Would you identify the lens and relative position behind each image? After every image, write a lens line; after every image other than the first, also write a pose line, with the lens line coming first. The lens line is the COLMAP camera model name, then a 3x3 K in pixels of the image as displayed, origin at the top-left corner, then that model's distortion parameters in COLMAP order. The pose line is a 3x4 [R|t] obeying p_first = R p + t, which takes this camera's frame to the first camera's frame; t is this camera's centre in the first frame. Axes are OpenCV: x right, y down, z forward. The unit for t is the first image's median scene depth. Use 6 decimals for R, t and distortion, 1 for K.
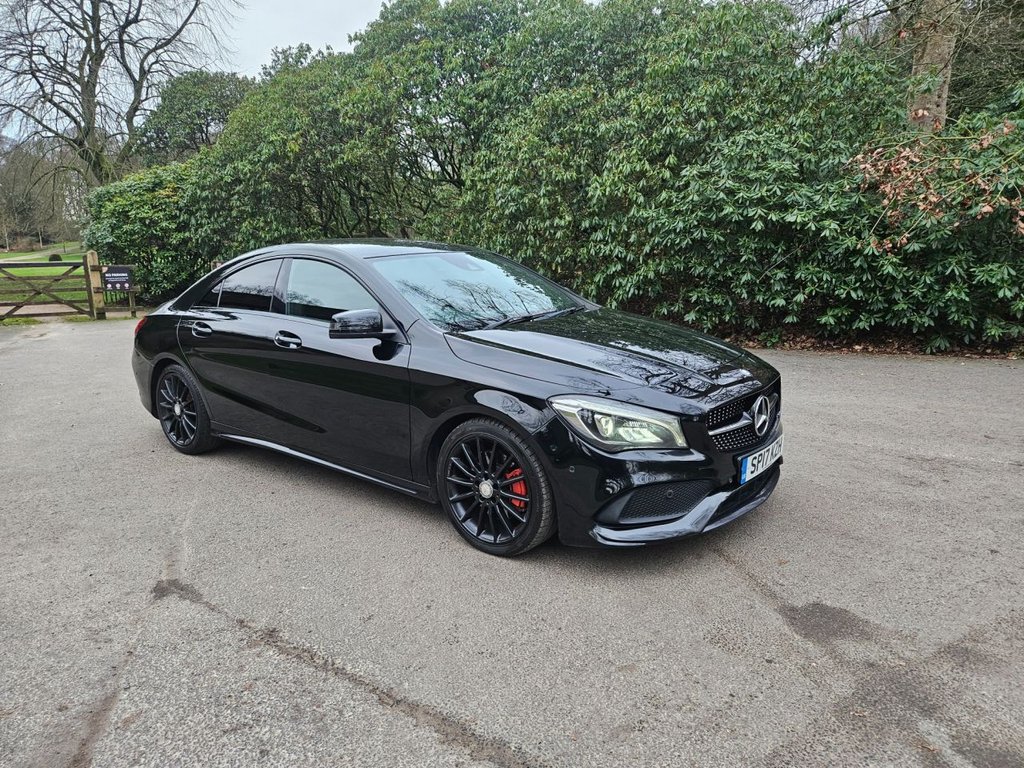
lens RADIAL K [[686.0, 0, 518.8], [0, 686.0, 381.7], [0, 0, 1]] dist [0.073559, -0.058314]
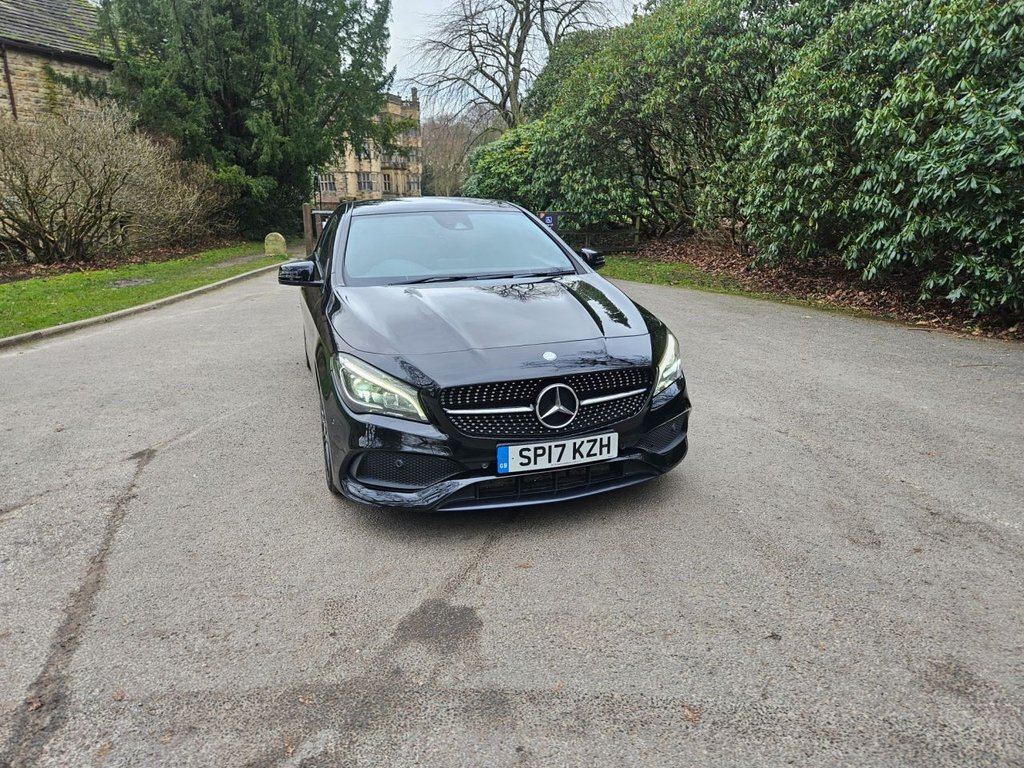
lens RADIAL K [[689.8, 0, 511.2], [0, 689.8, 378.9], [0, 0, 1]] dist [0.072601, -0.059494]
pose [[0.826452, 0.146753, -0.543544, 0.250176], [-0.110118, 0.988919, 0.099568, -0.021984], [0.552133, -0.022434, 0.833454, 0.071943]]
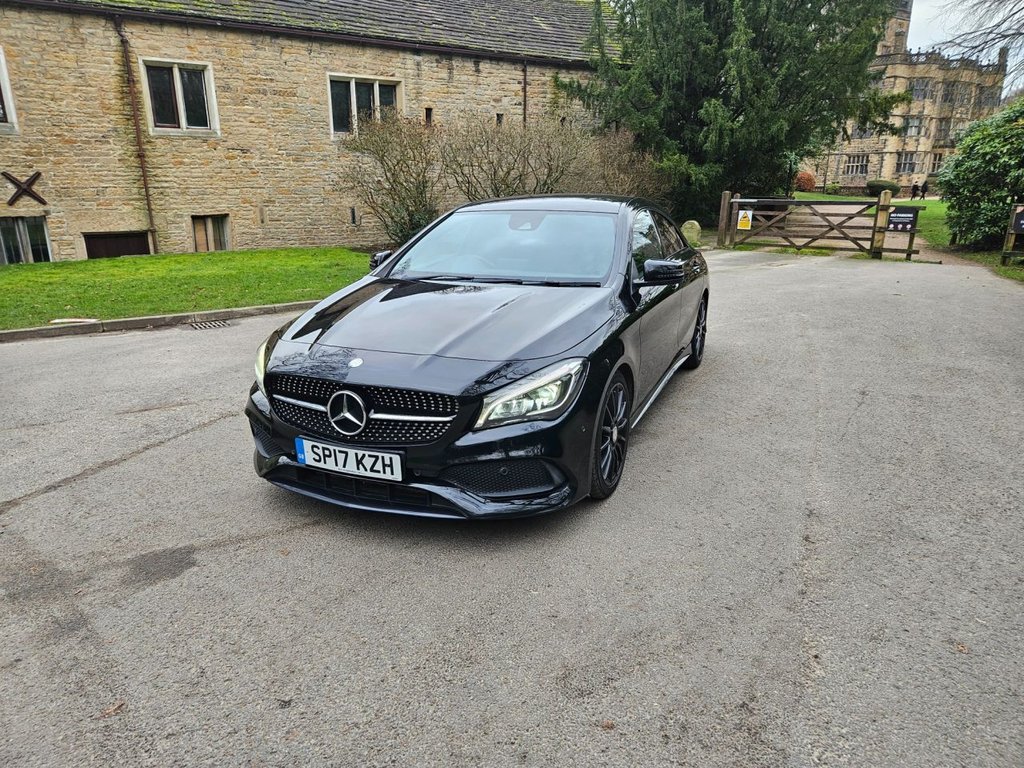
lens RADIAL K [[685.1, 0, 506.4], [0, 685.1, 379.2], [0, 0, 1]] dist [0.071100, -0.055456]
pose [[0.242088, 0.275977, -0.930177, 0.390792], [-0.191469, 0.953431, 0.233044, -0.077357], [0.951175, 0.121682, 0.283655, 0.302200]]
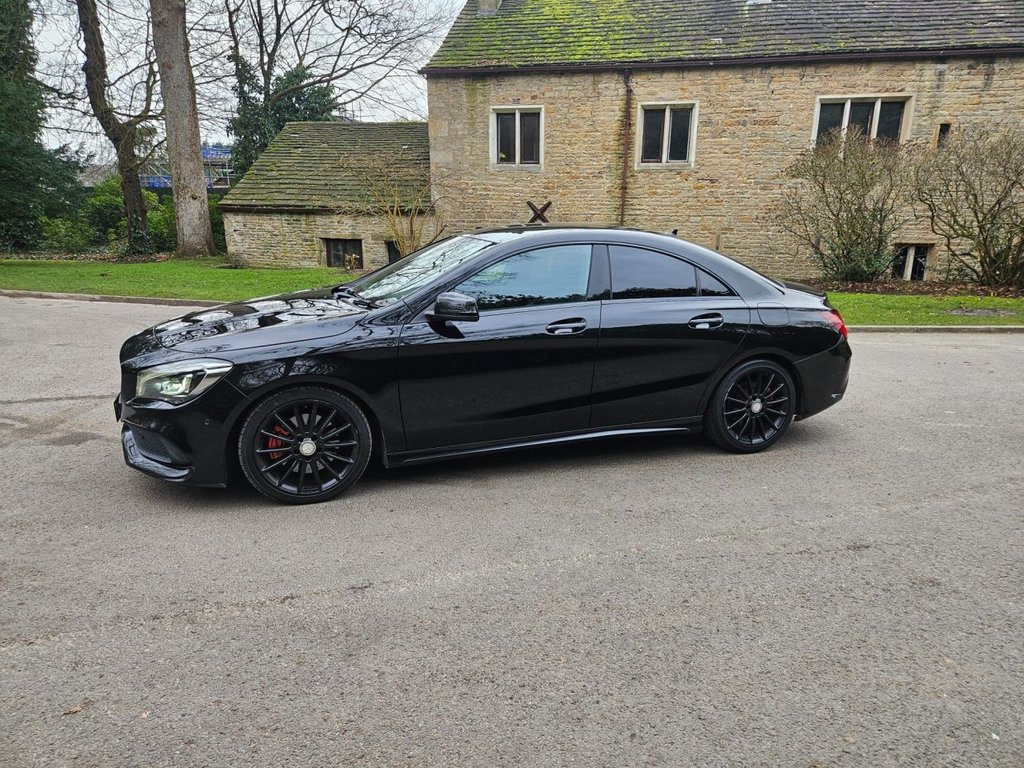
lens RADIAL K [[677.4, 0, 521.3], [0, 677.4, 384.8], [0, 0, 1]] dist [0.075819, -0.056906]
pose [[-0.541178, 0.214725, -0.813031, 0.313642], [-0.175959, 0.916529, 0.359183, -0.158185], [0.822292, 0.337443, -0.458223, 0.695683]]
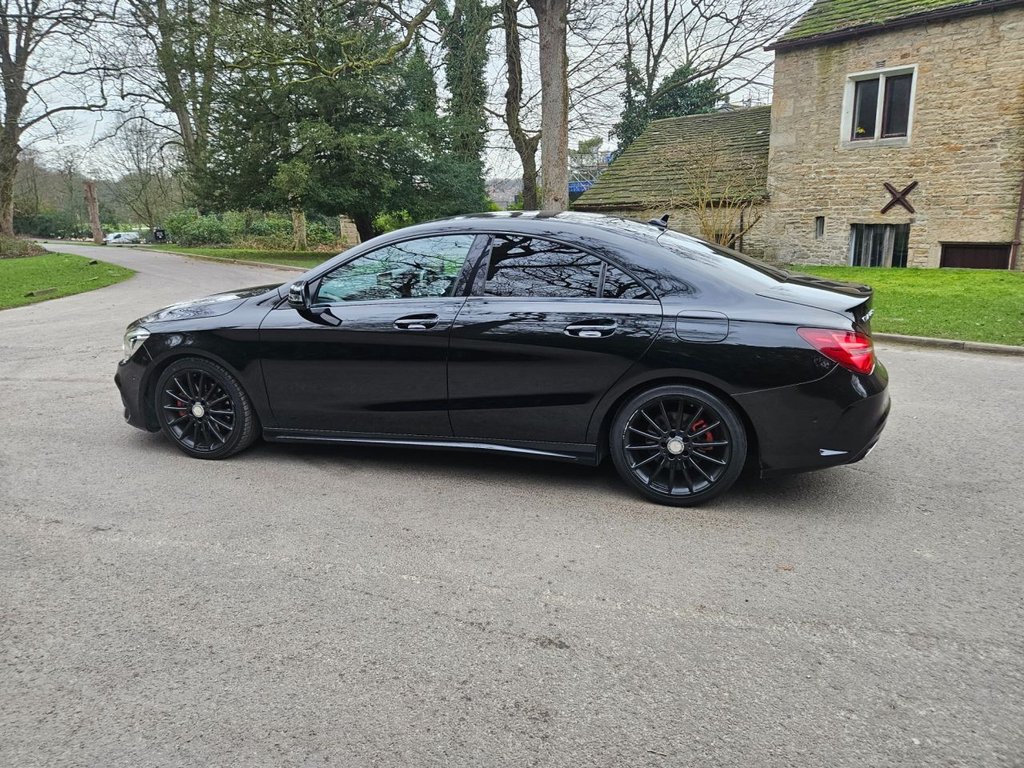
lens RADIAL K [[683.4, 0, 506.1], [0, 683.4, 375.1], [0, 0, 1]] dist [0.074326, -0.060165]
pose [[-0.928475, 0.120959, -0.351146, 0.064736], [-0.040462, 0.906905, 0.419388, -0.183436], [0.369185, 0.403600, -0.837144, 0.862233]]
